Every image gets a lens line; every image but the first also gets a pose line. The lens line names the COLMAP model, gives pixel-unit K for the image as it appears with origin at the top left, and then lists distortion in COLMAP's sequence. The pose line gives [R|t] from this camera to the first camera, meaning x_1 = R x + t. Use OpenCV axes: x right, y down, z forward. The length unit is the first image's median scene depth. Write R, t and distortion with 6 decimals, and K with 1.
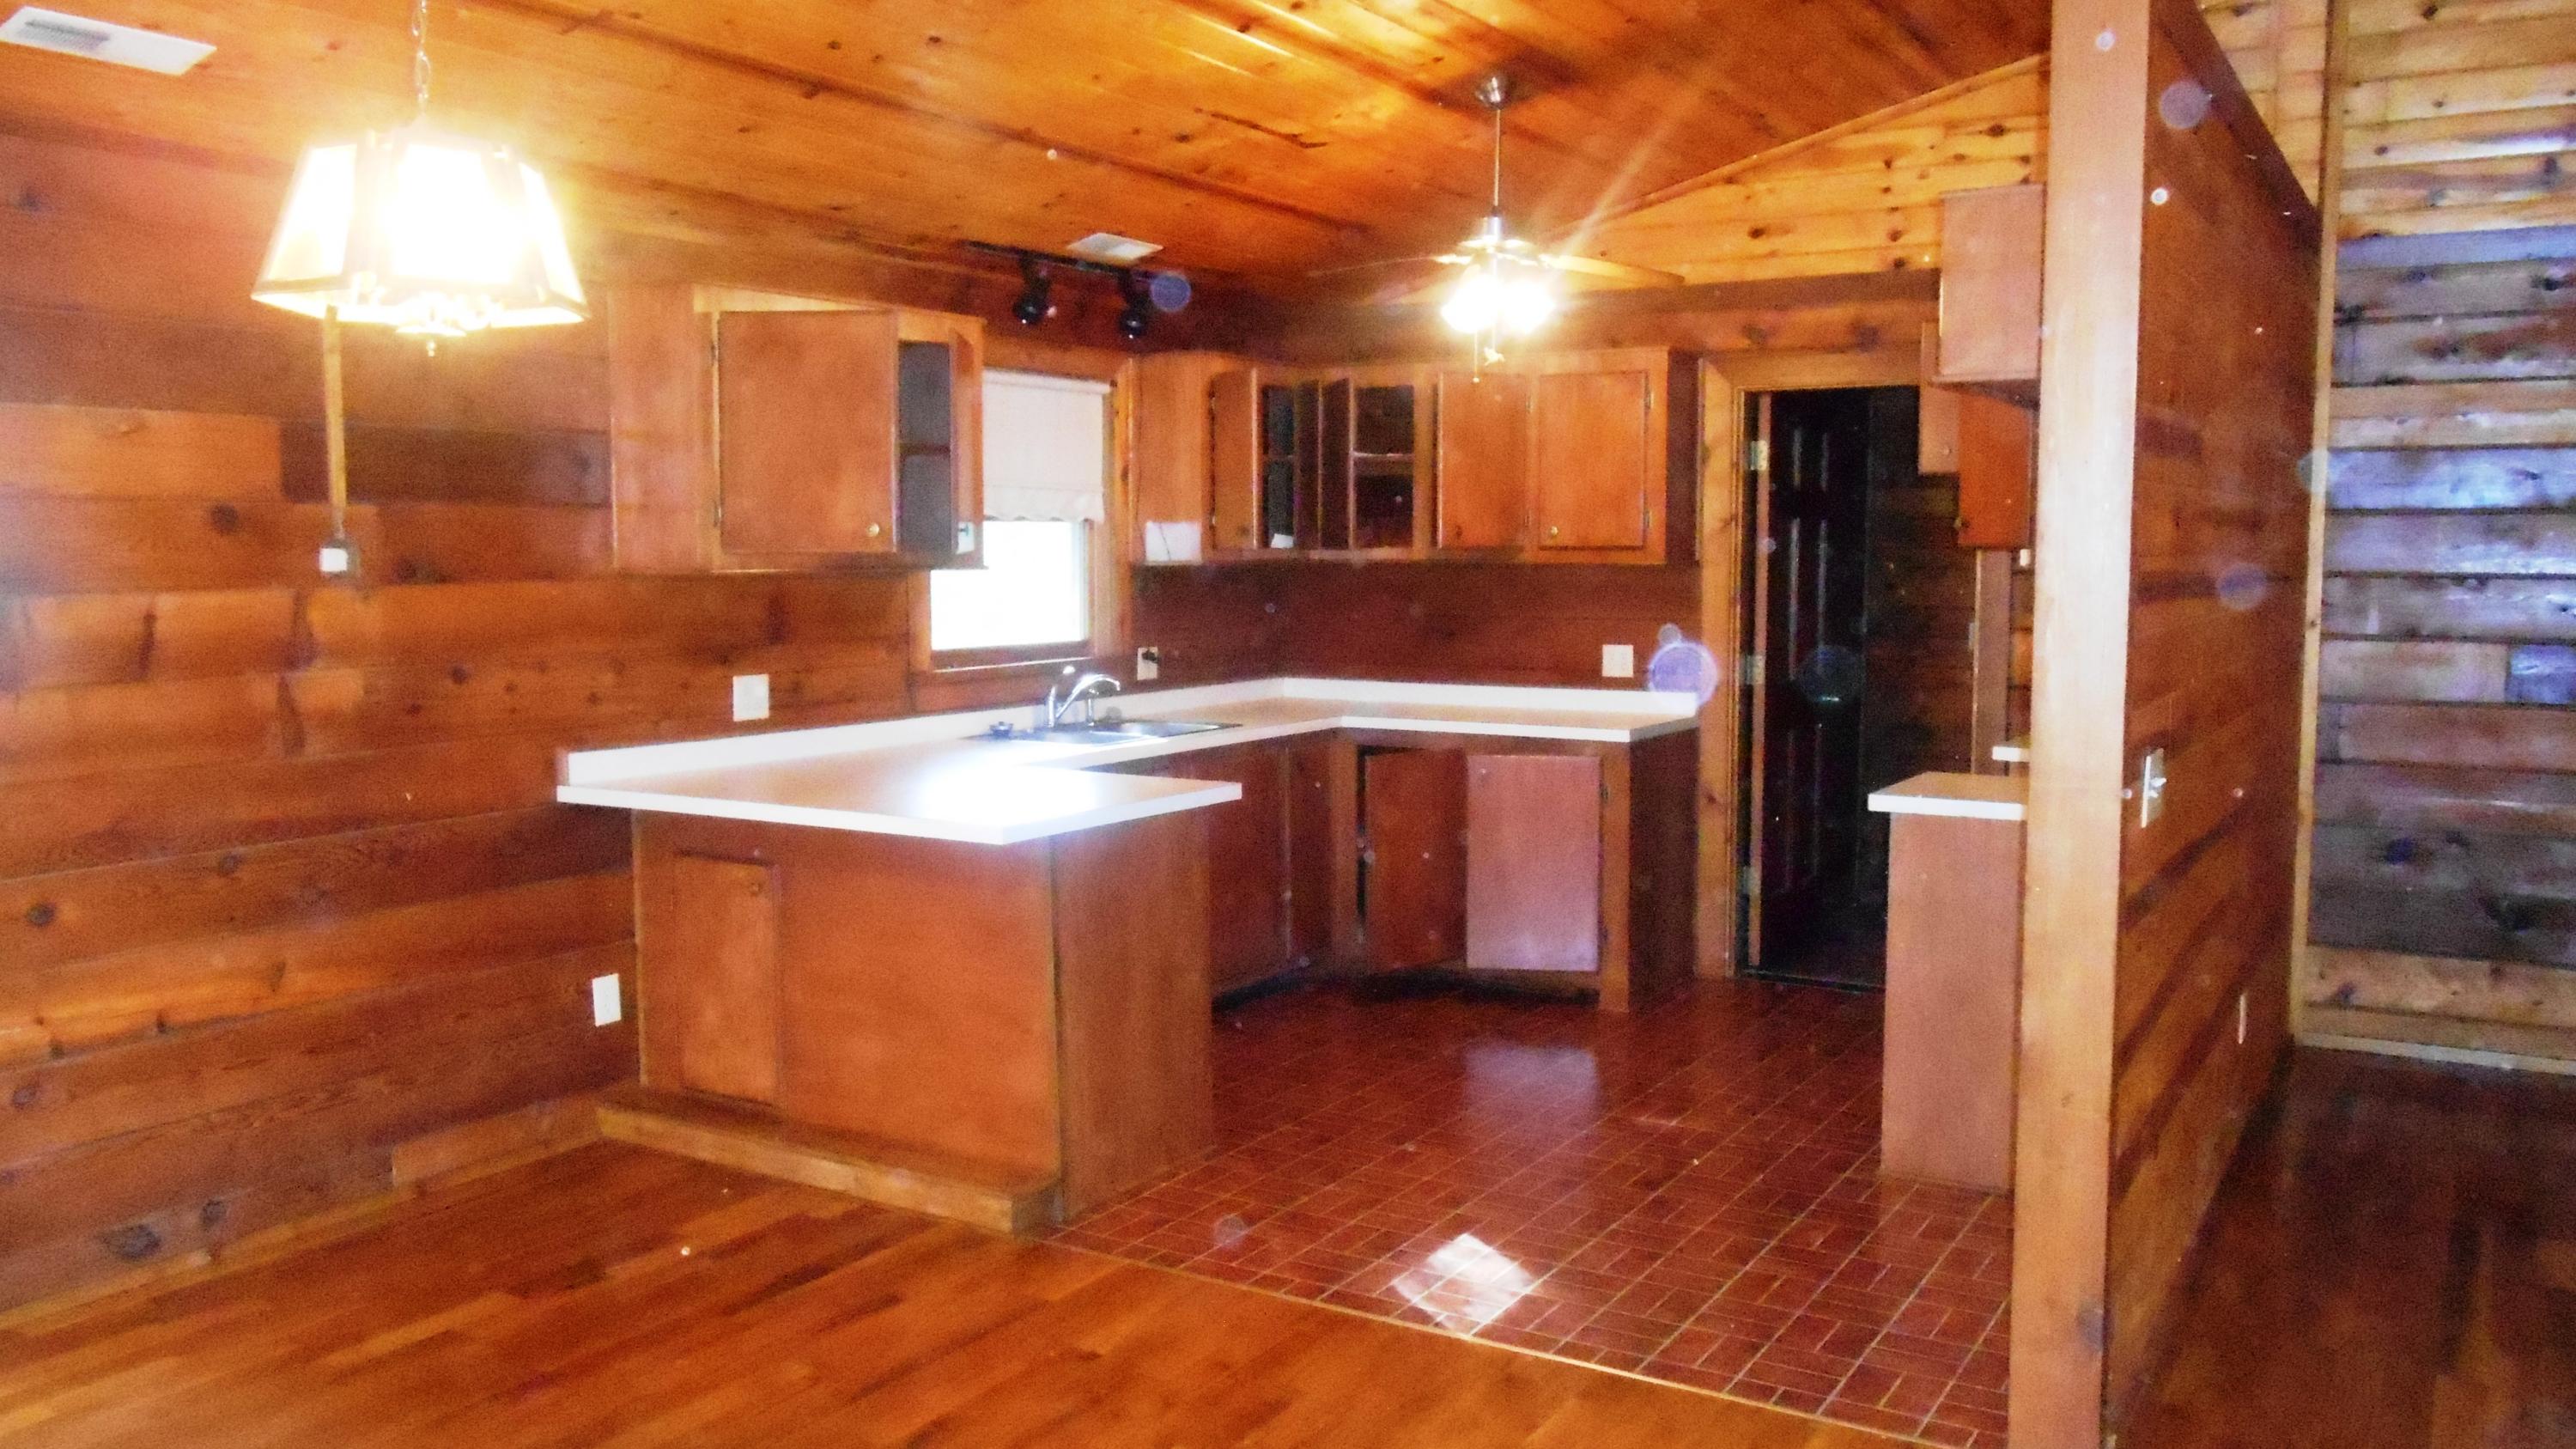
lens RADIAL K [[2017.3, 0, 1281.5], [0, 2017.3, 716.2], [0, 0, 1]] dist [-0.021372, 0.023014]
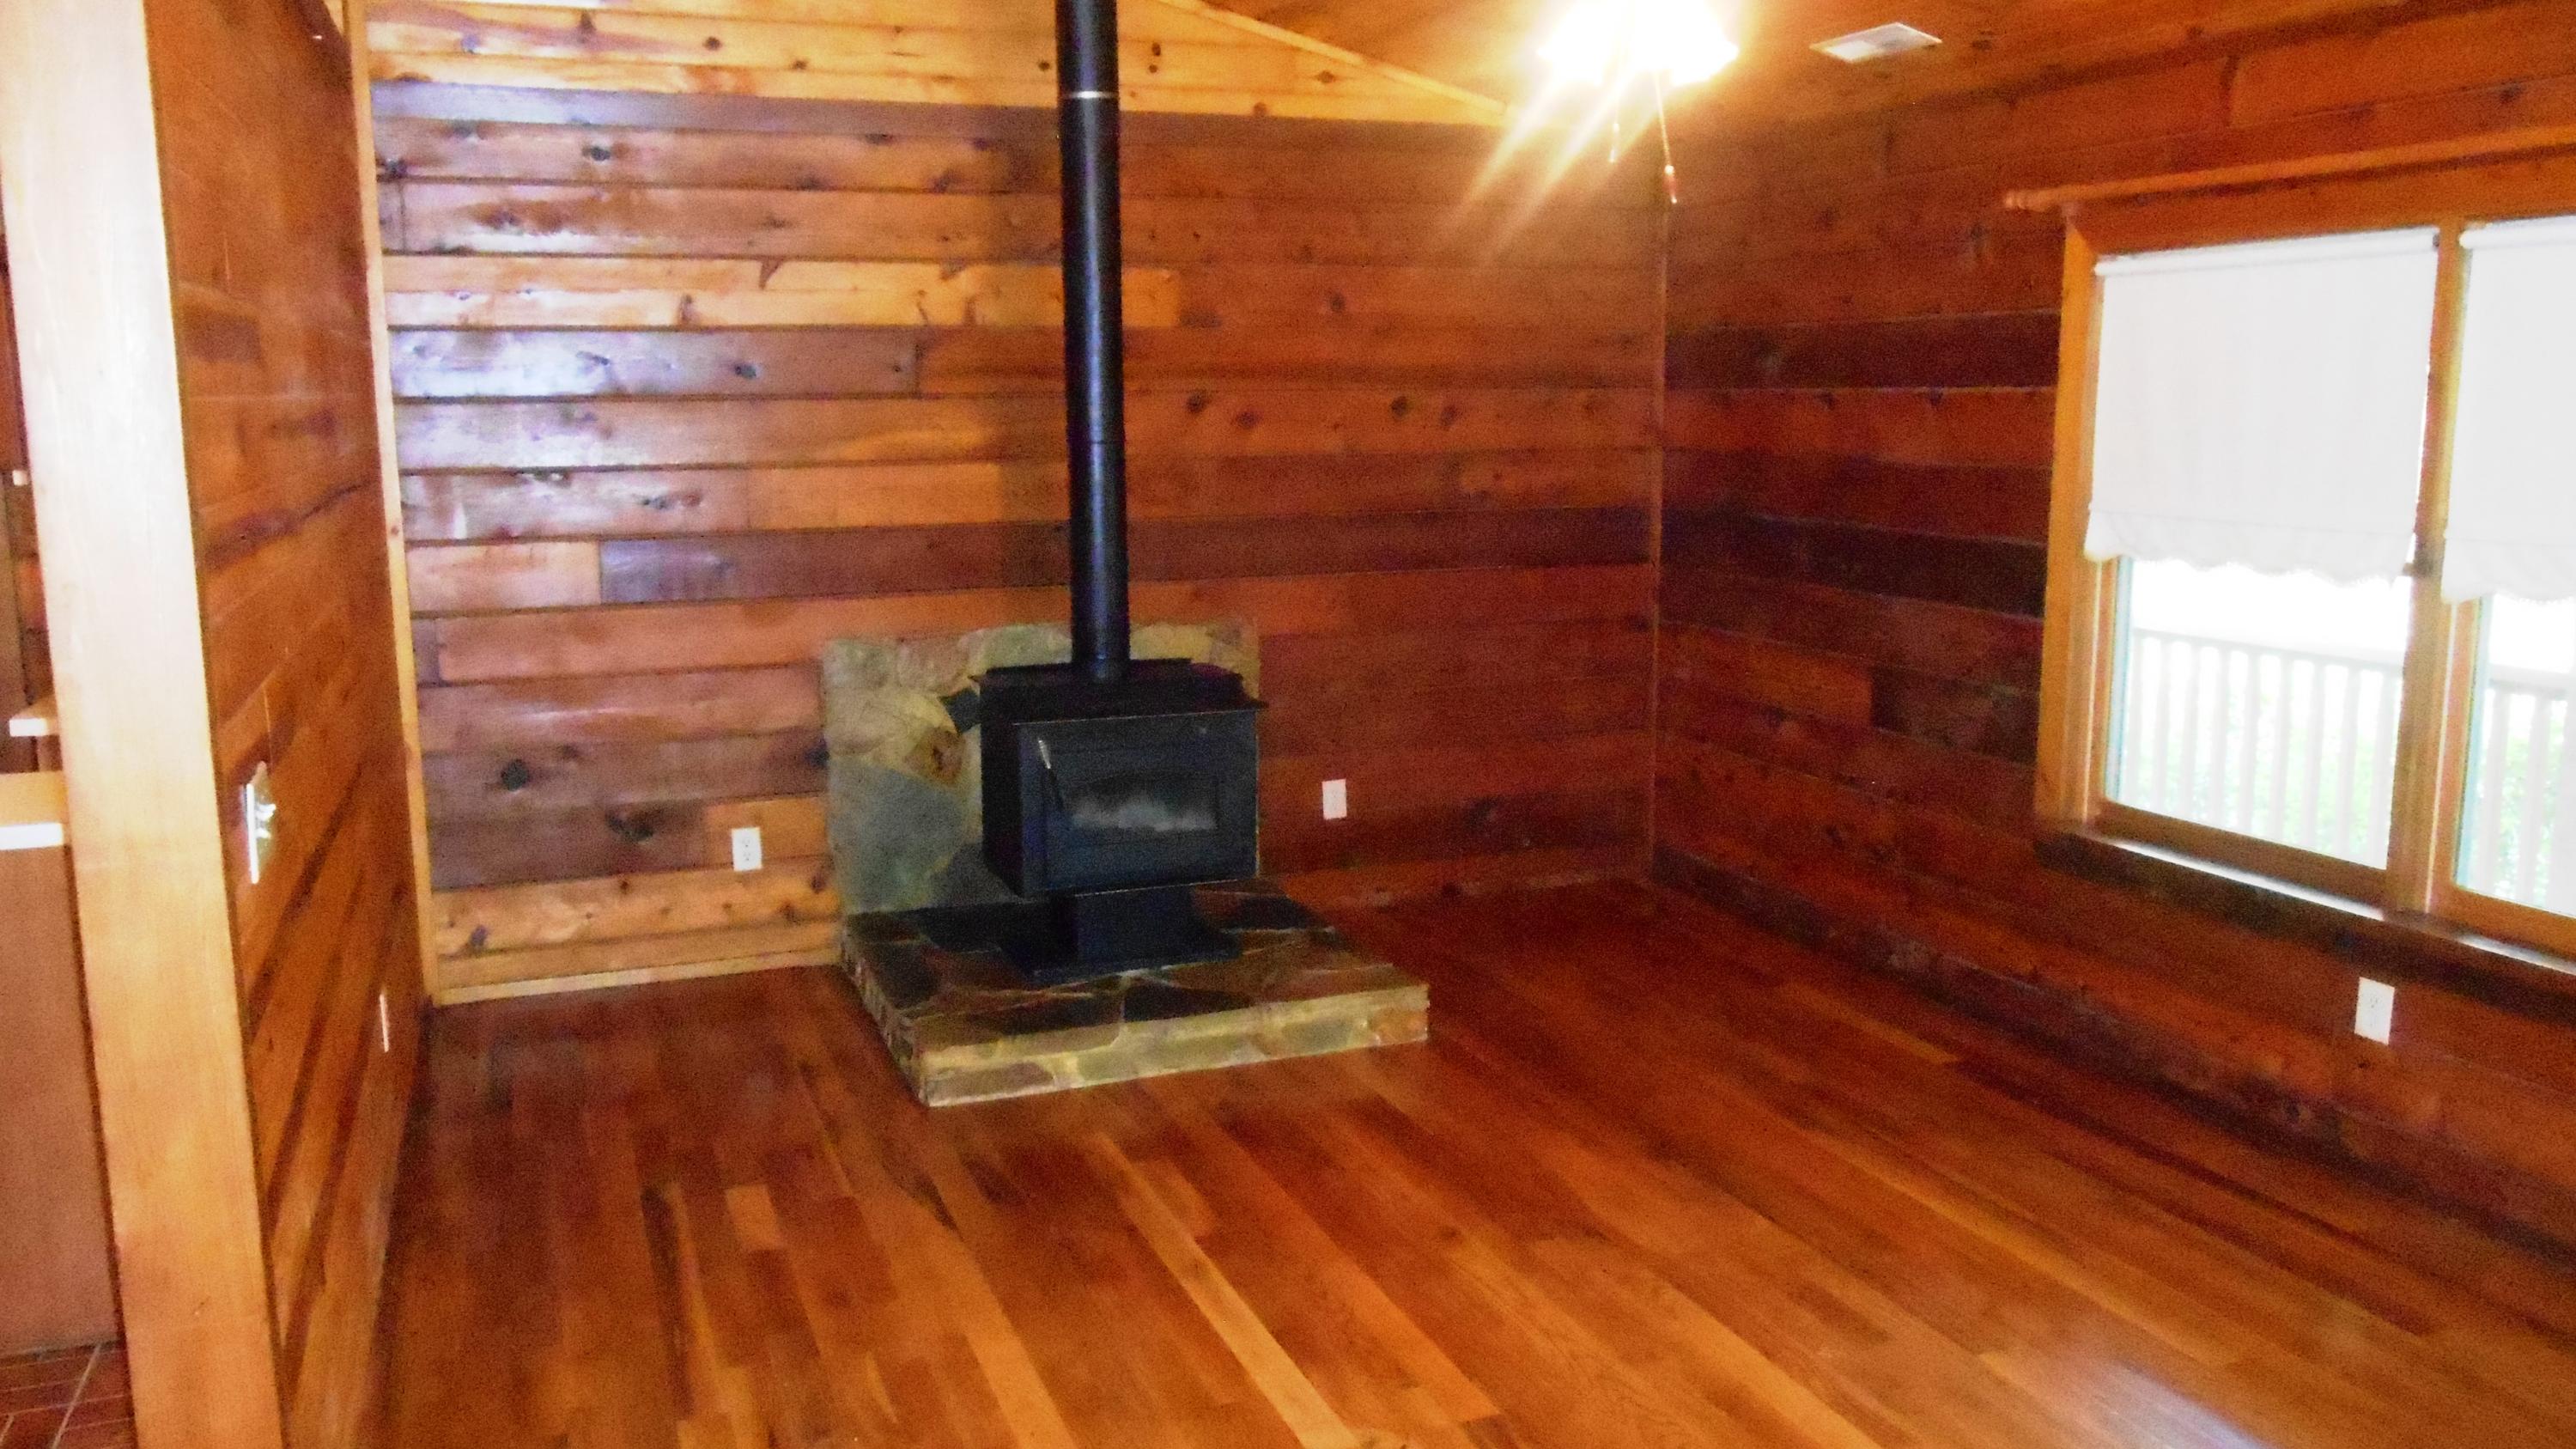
lens RADIAL K [[2017.3, 0, 1275.5], [0, 2017.3, 722.1], [0, 0, 1]] dist [-0.021372, 0.023014]
pose [[0.615973, -0.133425, 0.776386, 0.064761], [0.076148, 0.991022, 0.109897, -0.031510], [-0.784078, -0.008573, 0.620603, 0.167378]]
